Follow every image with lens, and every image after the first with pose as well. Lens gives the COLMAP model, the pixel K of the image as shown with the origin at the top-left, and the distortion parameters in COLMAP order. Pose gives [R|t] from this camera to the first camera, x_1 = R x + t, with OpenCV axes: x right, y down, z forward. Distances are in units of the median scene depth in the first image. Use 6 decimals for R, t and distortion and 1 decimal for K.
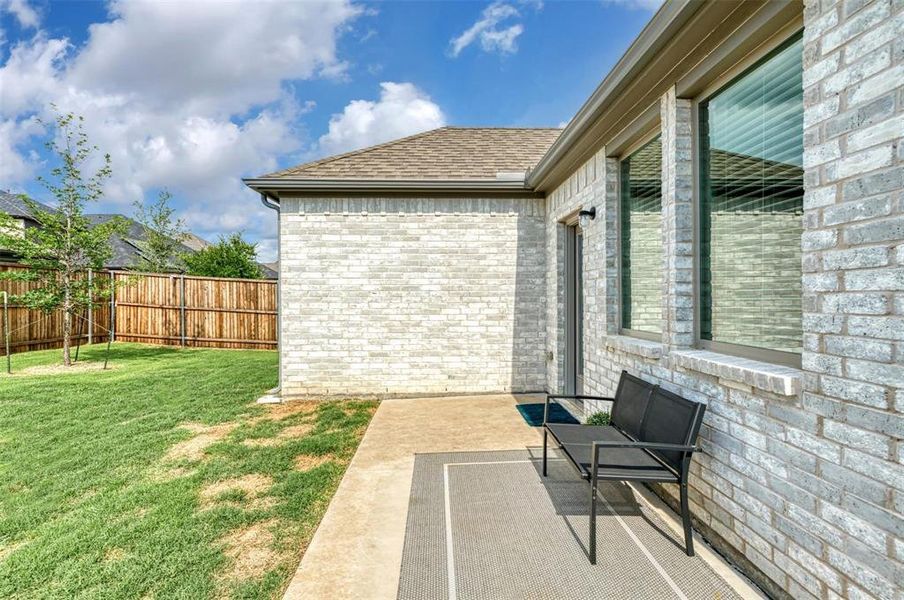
lens RADIAL K [[450.5, 0, 452.0], [0, 450.5, 300.0], [0, 0, 1]] dist [-0.003005, -0.000390]
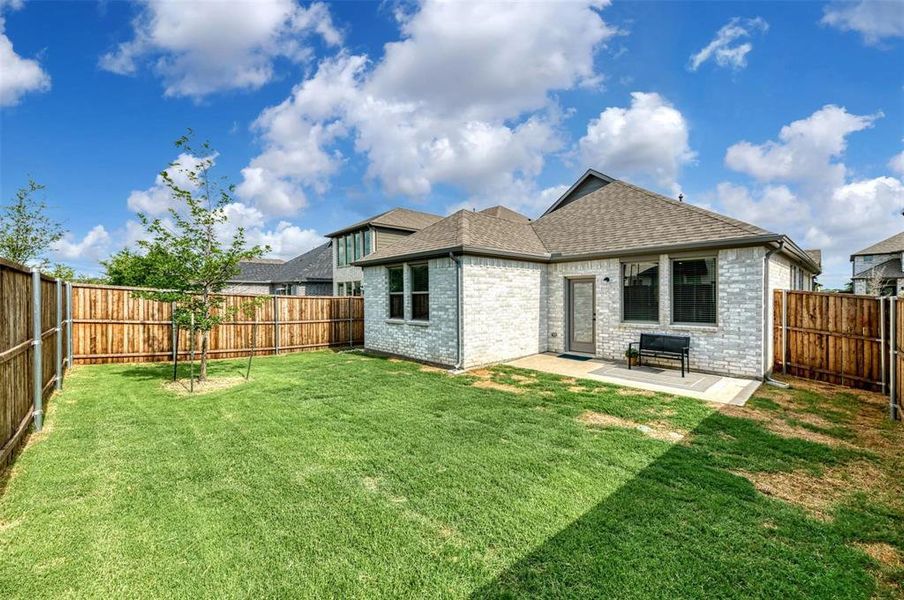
lens RADIAL K [[367.3, 0, 459.7], [0, 367.3, 300.7], [0, 0, 1]] dist [0.000319, -0.000055]
pose [[0.740377, -0.009848, 0.672120, -0.671420], [0.008630, 0.999950, 0.005145, -0.029596], [-0.672137, 0.001991, 0.740424, -0.021809]]
